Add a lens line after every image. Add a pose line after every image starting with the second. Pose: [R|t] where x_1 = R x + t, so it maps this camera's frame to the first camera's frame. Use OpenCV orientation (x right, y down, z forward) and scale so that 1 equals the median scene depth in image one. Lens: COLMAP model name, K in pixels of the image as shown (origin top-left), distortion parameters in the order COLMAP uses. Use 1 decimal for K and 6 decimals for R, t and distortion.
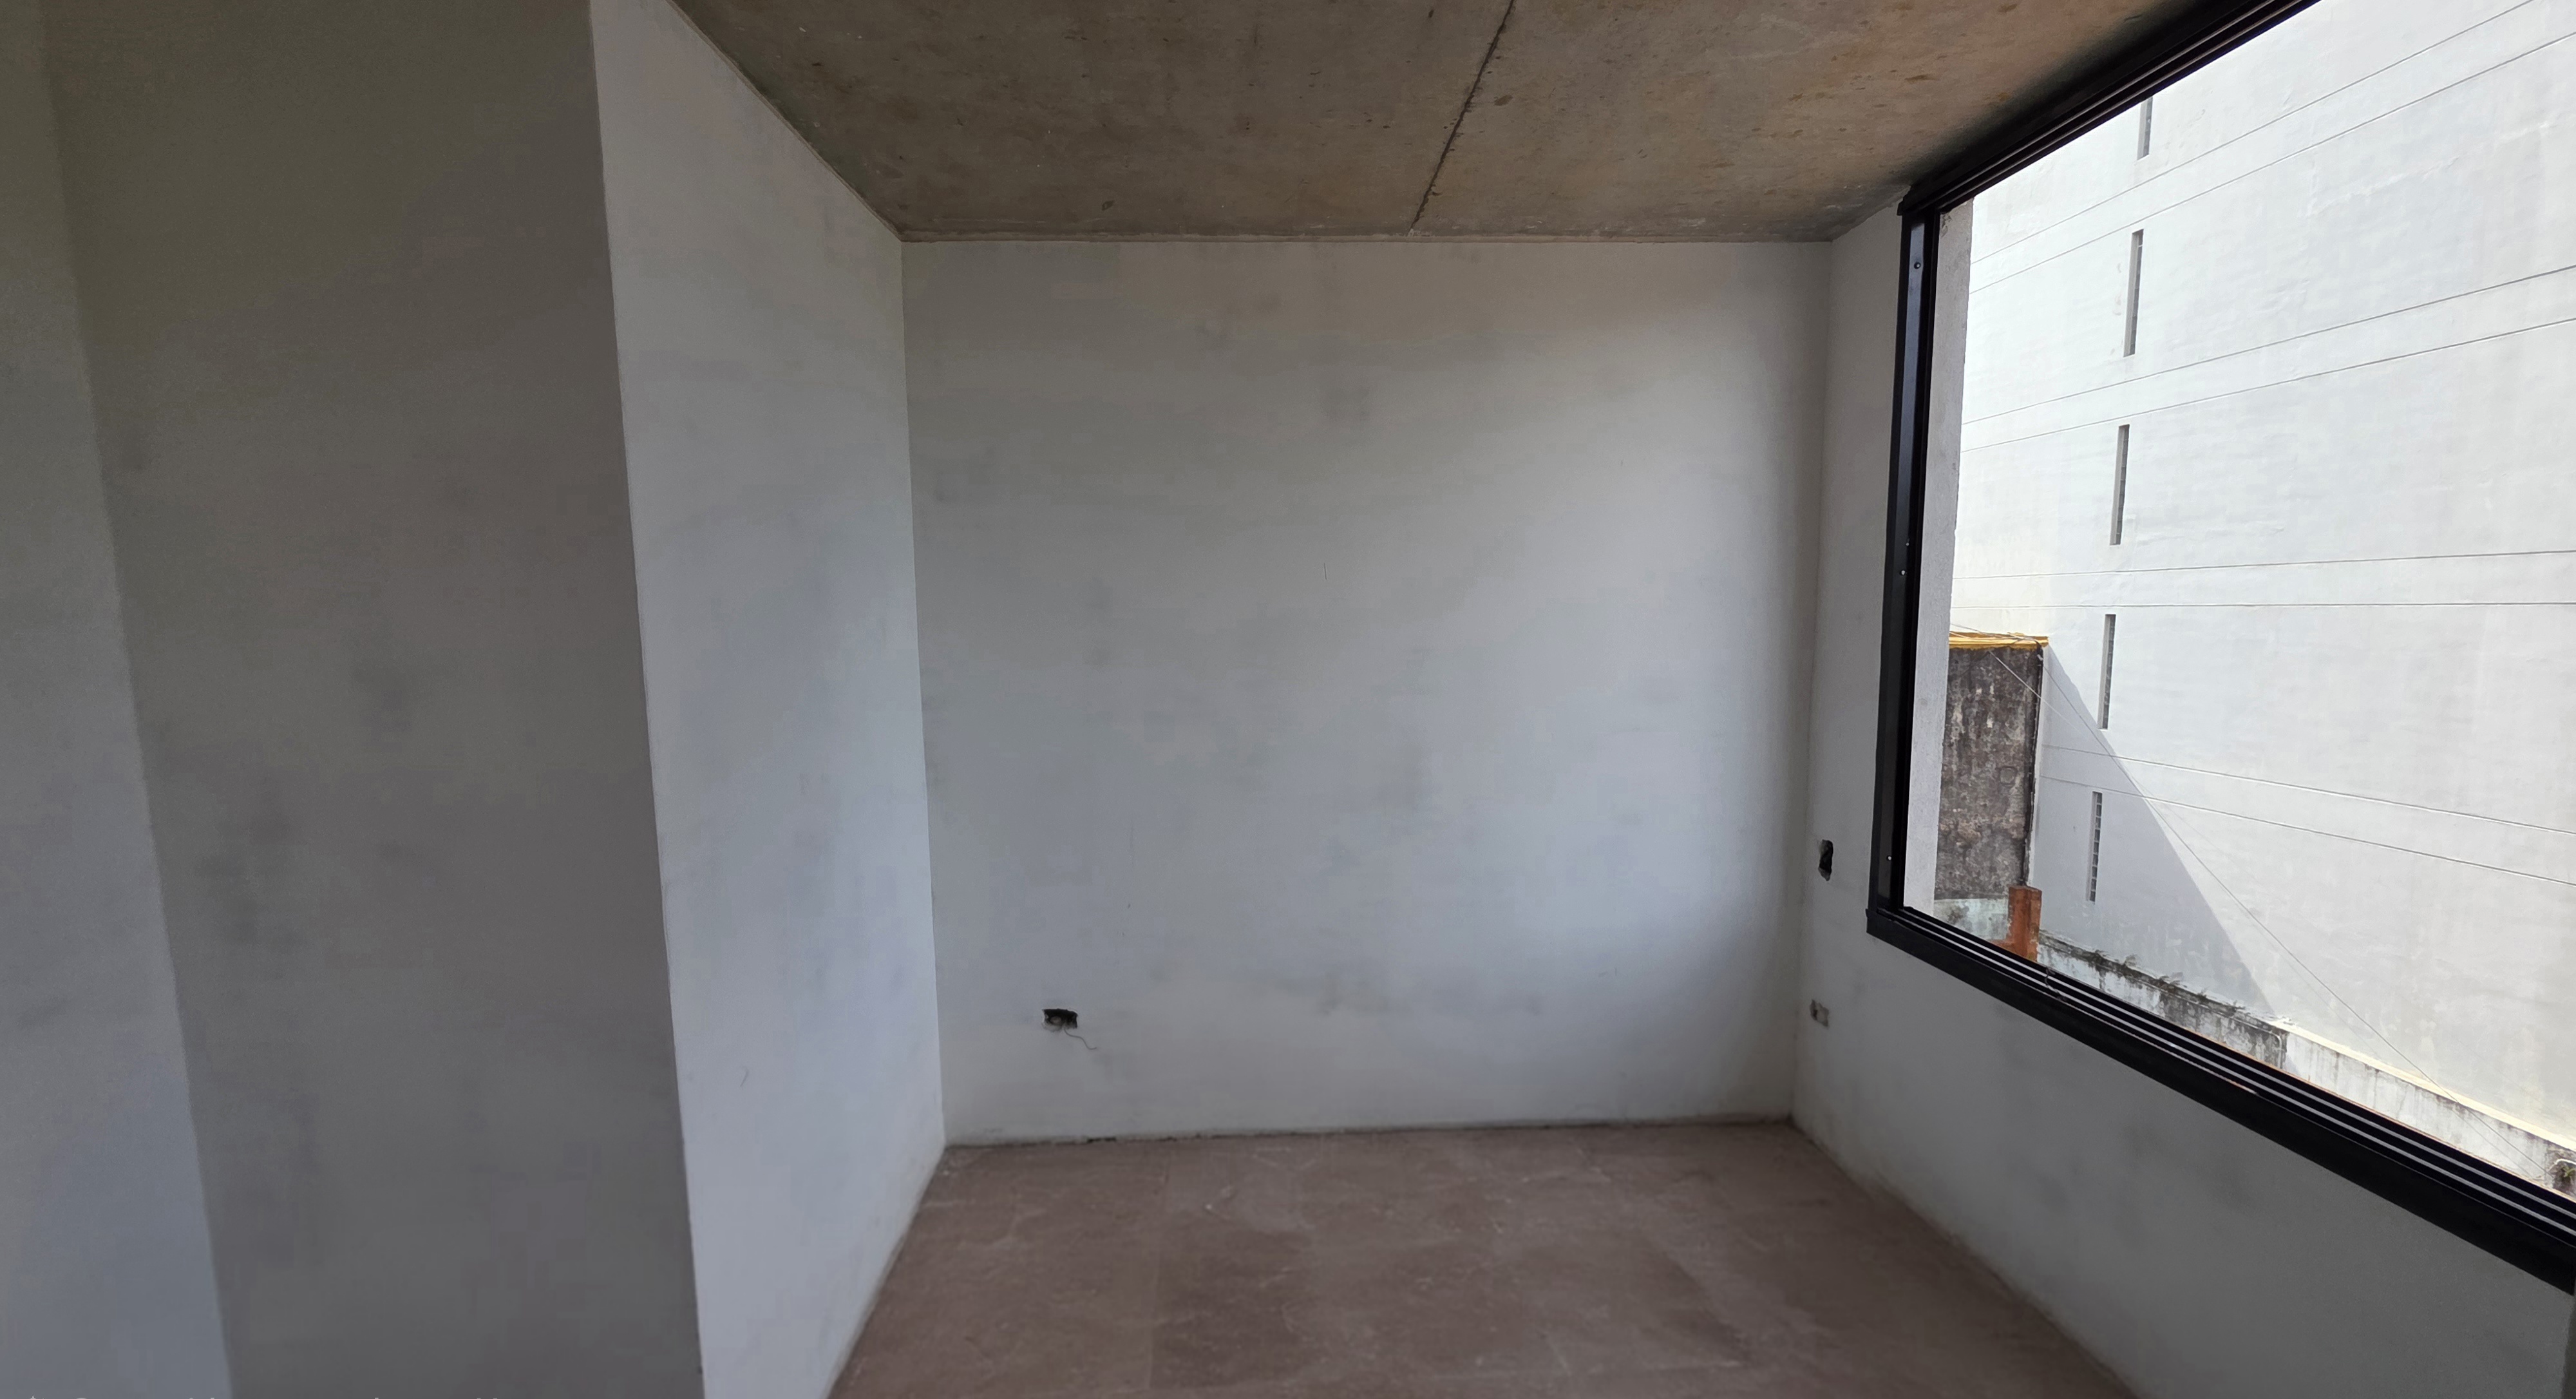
lens RADIAL K [[1032.9, 0, 1292.5], [0, 1032.9, 724.6], [0, 0, 1]] dist [-0.000921, -0.000120]
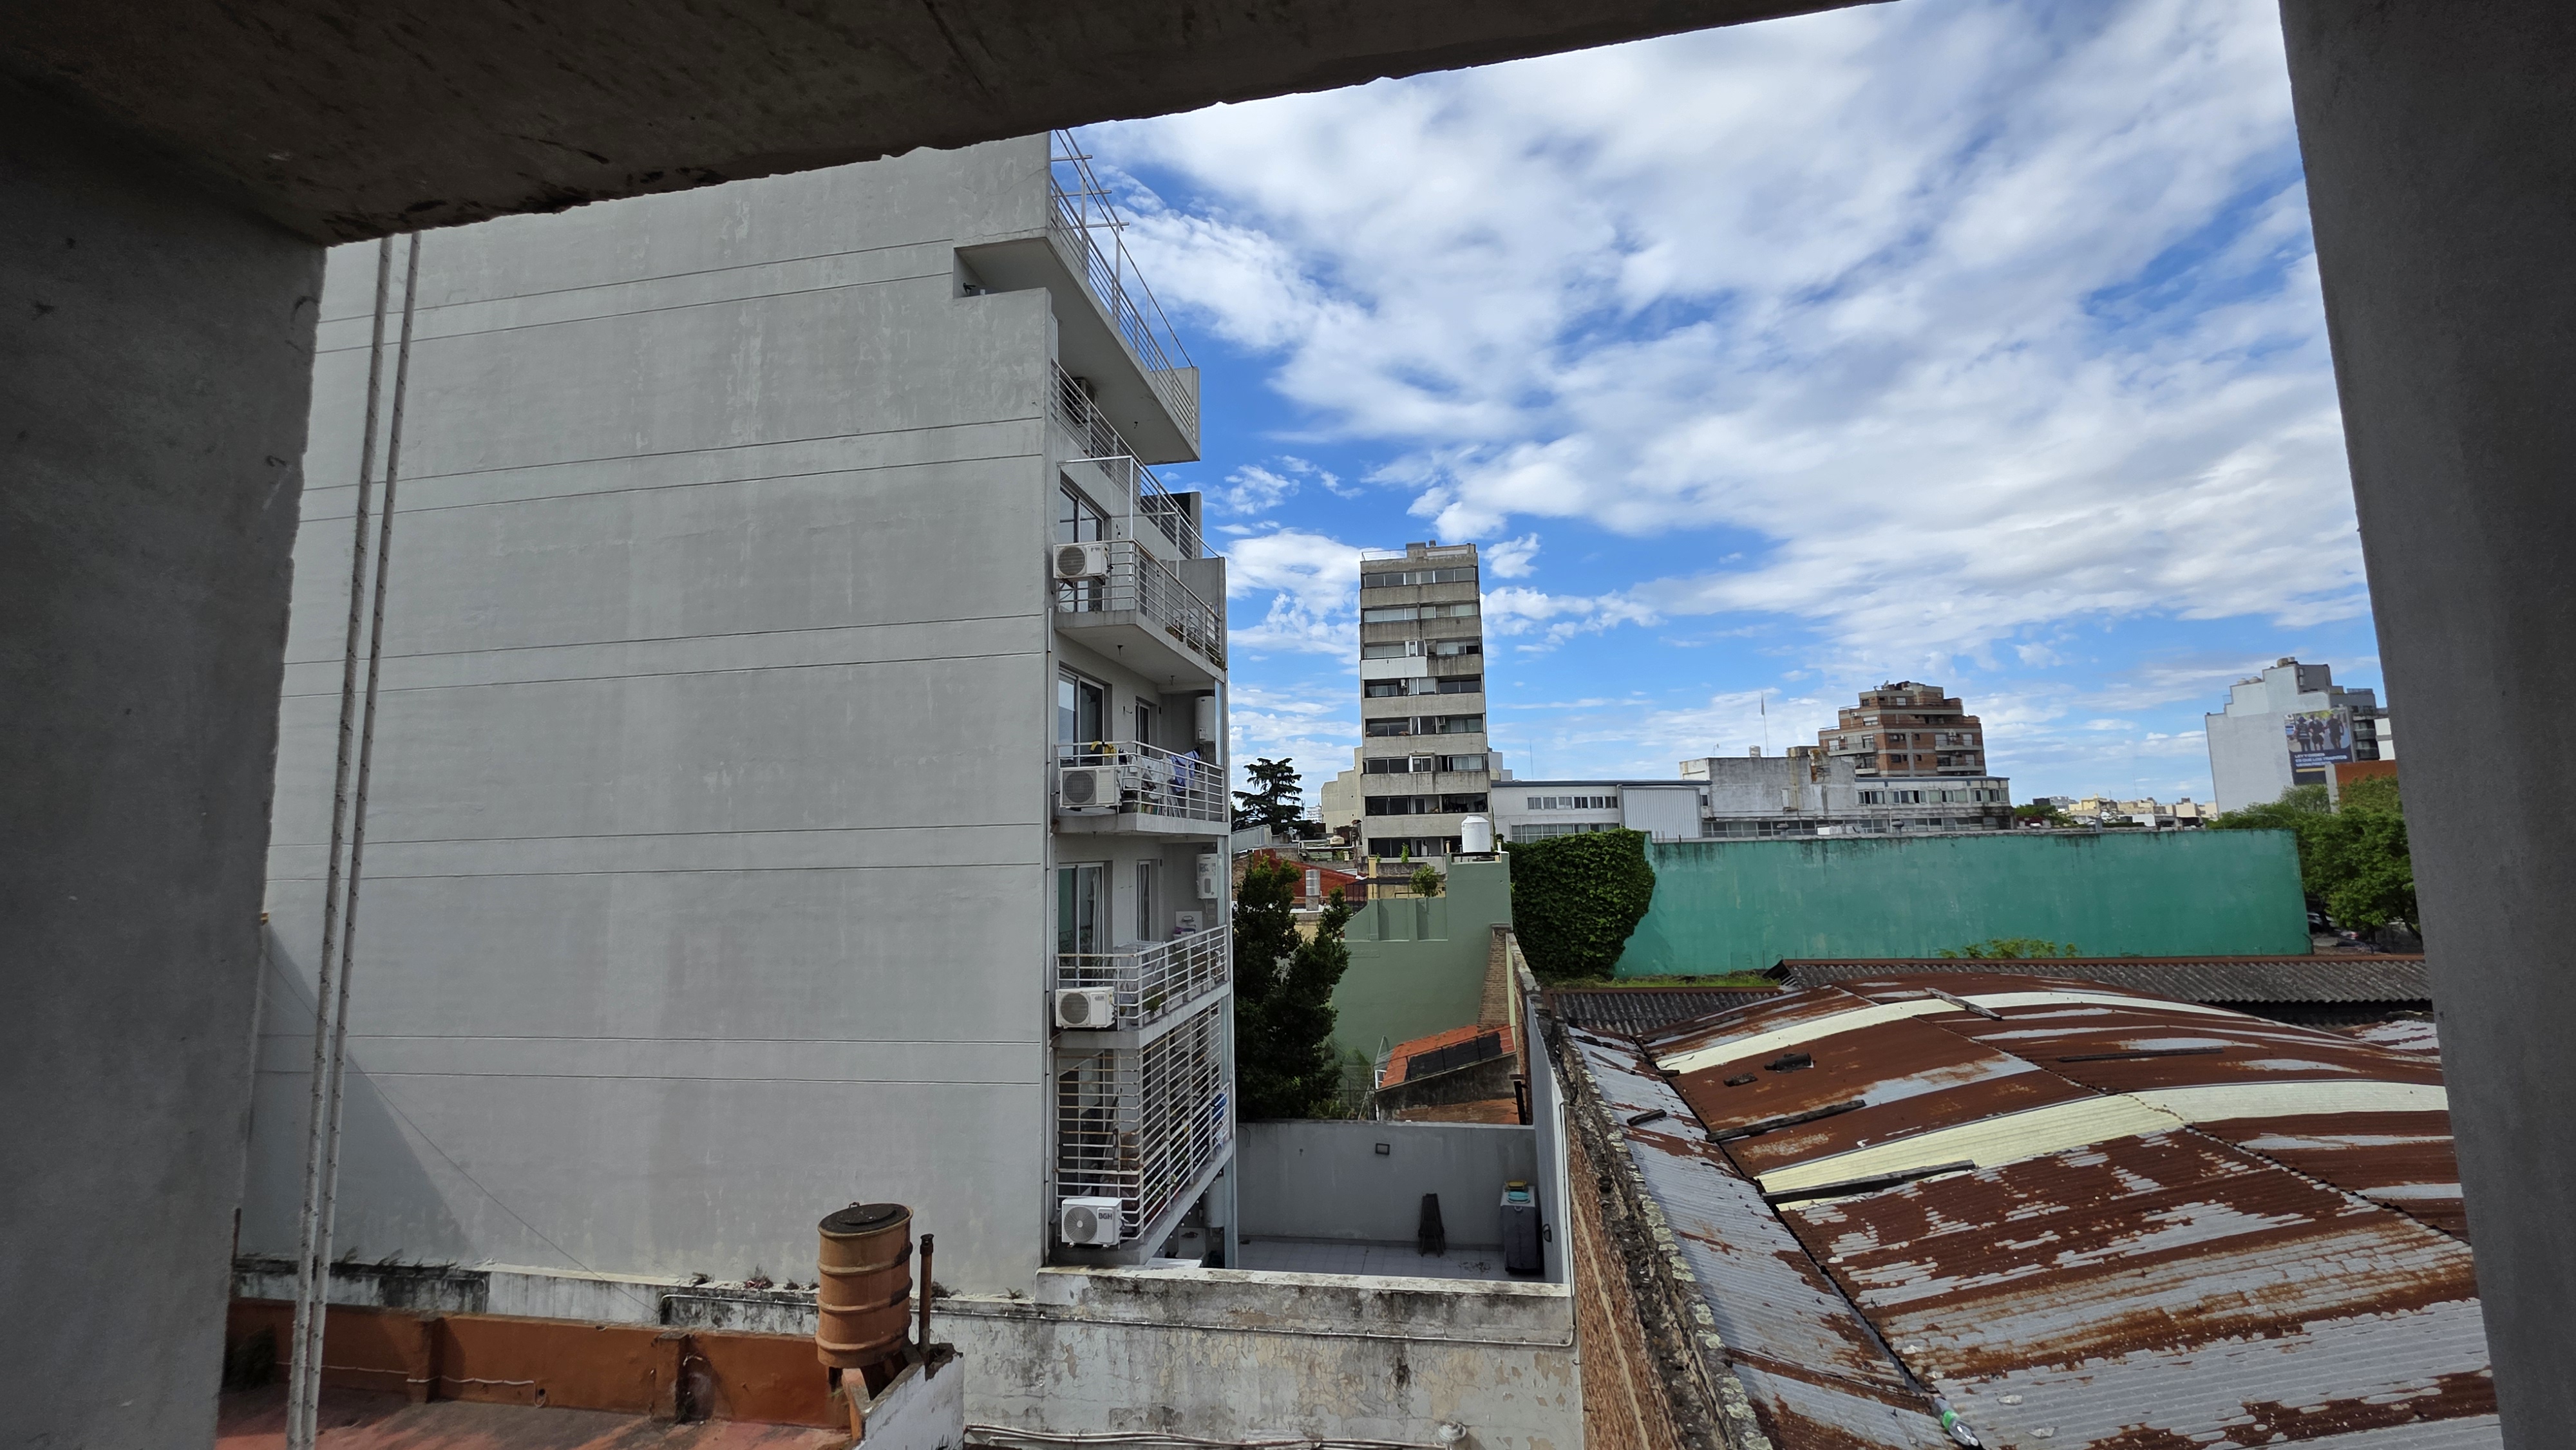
lens RADIAL K [[1028.5, 0, 1287.1], [0, 1028.5, 724.8], [0, 0, 1]] dist [-0.001237, 0.000019]
pose [[0.223252, 0.125671, 0.966626, 0.045931], [0.127384, 0.979389, -0.156751, 0.013212], [-0.966401, 0.158128, 0.202642, -0.124393]]
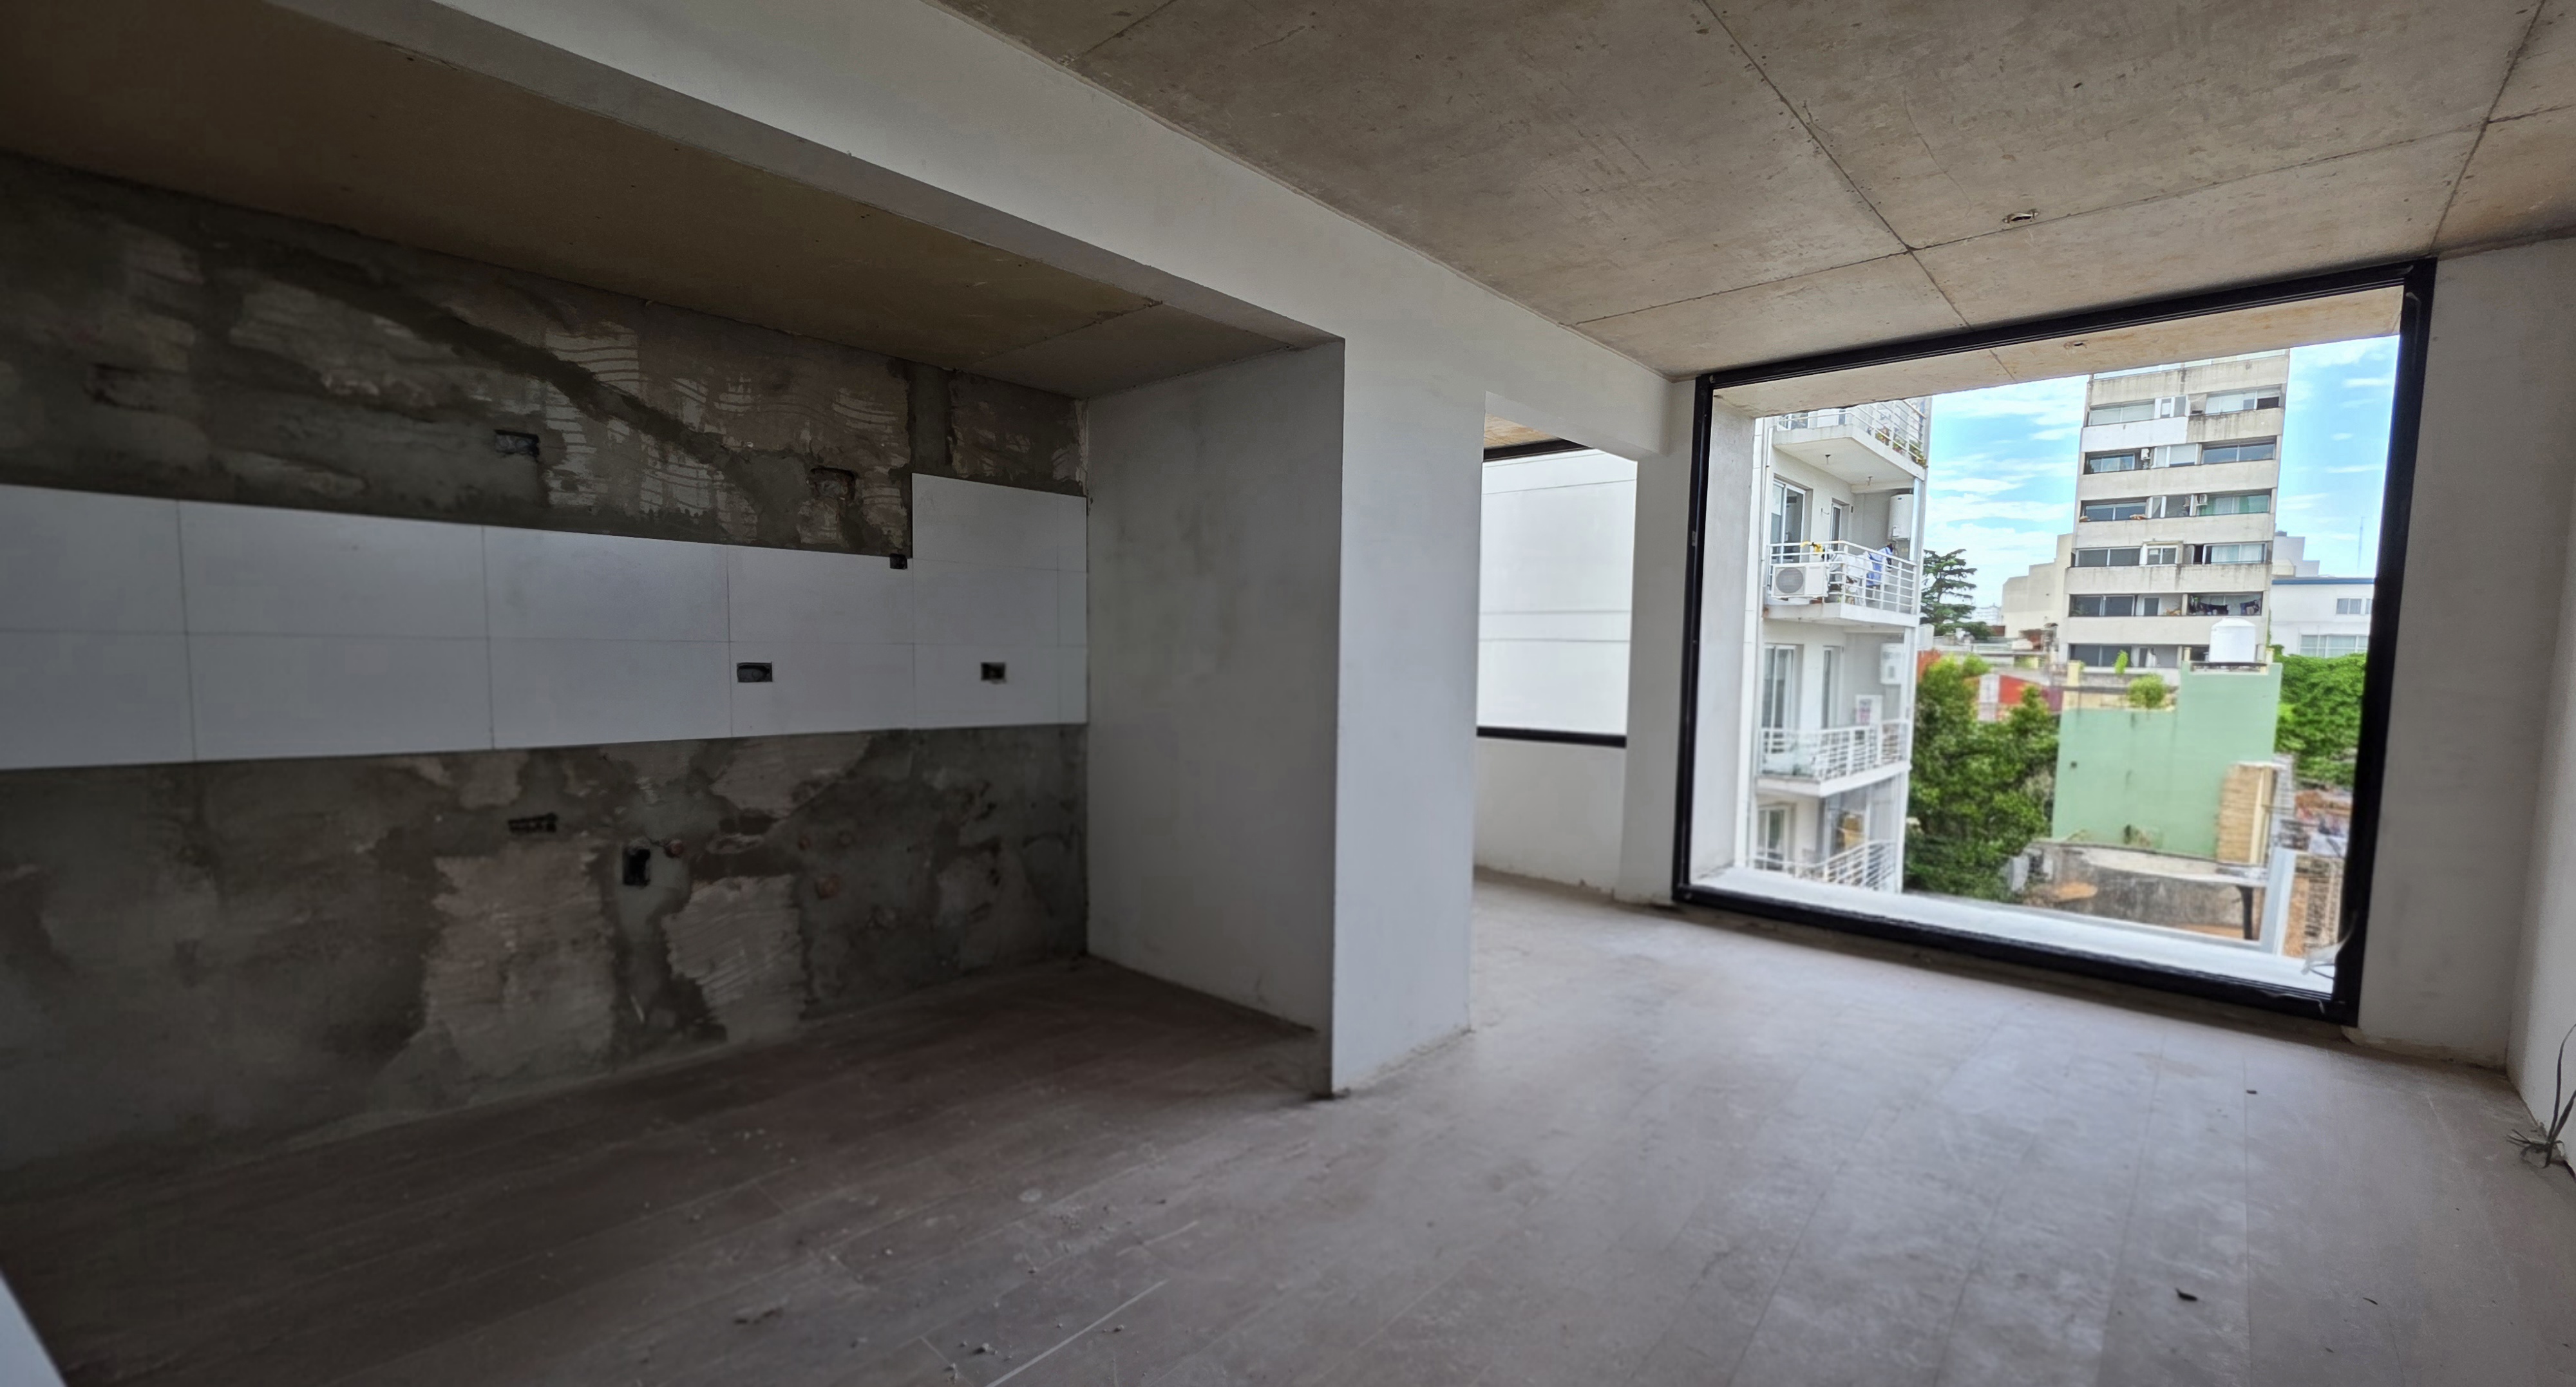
lens RADIAL K [[1031.2, 0, 1286.0], [0, 1031.2, 726.6], [0, 0, 1]] dist [0.000800, 0.000500]
pose [[0.709954, -0.028873, 0.703656, -0.357377], [0.049410, 0.998739, -0.008871, 0.047363], [-0.702512, 0.041066, 0.710486, -0.159680]]
